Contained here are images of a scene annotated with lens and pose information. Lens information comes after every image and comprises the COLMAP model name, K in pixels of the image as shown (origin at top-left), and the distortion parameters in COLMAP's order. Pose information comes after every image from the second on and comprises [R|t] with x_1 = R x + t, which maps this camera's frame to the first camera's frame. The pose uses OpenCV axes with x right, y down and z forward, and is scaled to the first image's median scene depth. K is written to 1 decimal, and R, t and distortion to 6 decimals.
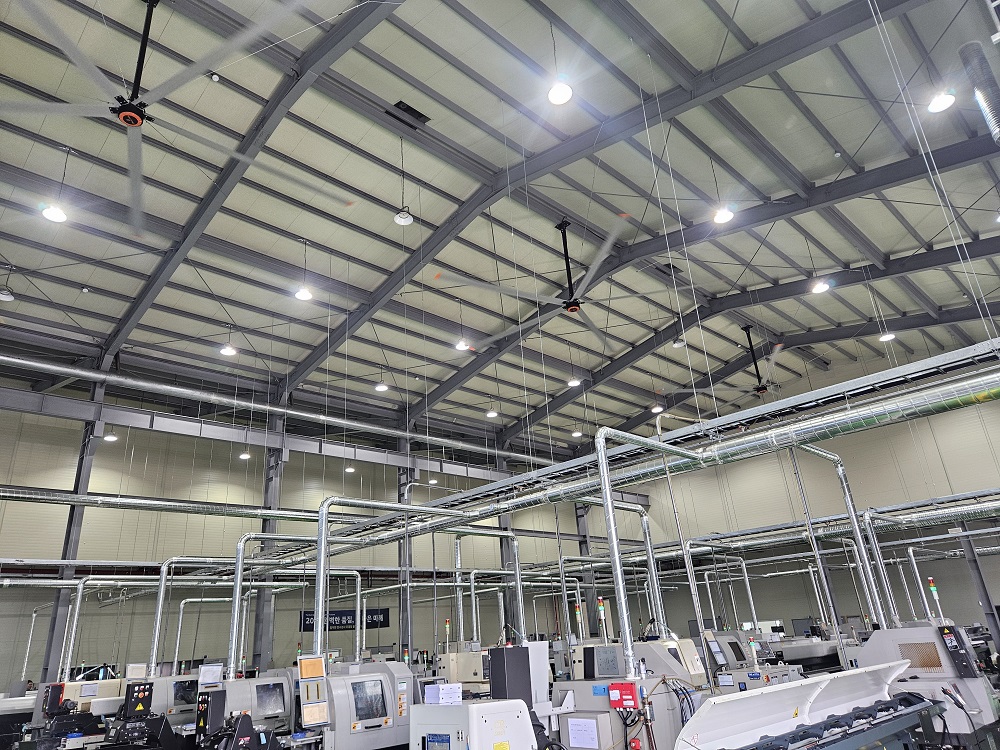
lens RADIAL K [[674.1, 0, 495.4], [0, 674.1, 380.2], [0, 0, 1]] dist [0.043631, -0.013485]
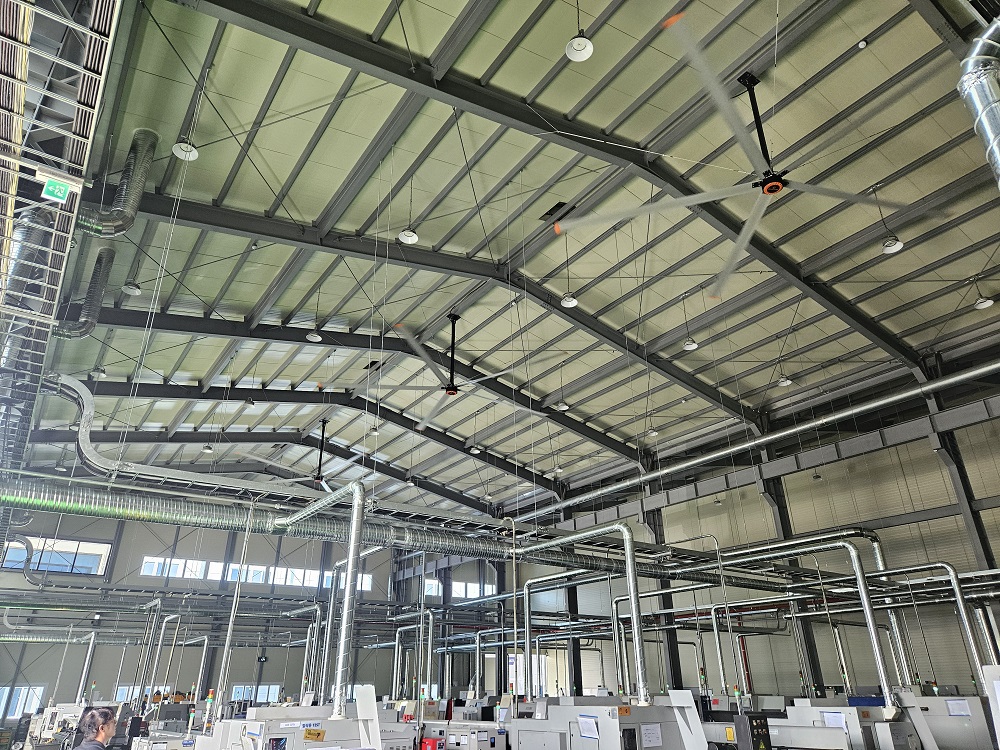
lens RADIAL K [[674.1, 0, 494.3], [0, 674.1, 383.6], [0, 0, 1]] dist [0.043631, -0.013485]
pose [[-0.170993, -0.344062, -0.923246, 0.615044], [0.374980, 0.843804, -0.383907, 0.182649], [0.911126, -0.411844, -0.015269, 0.595002]]
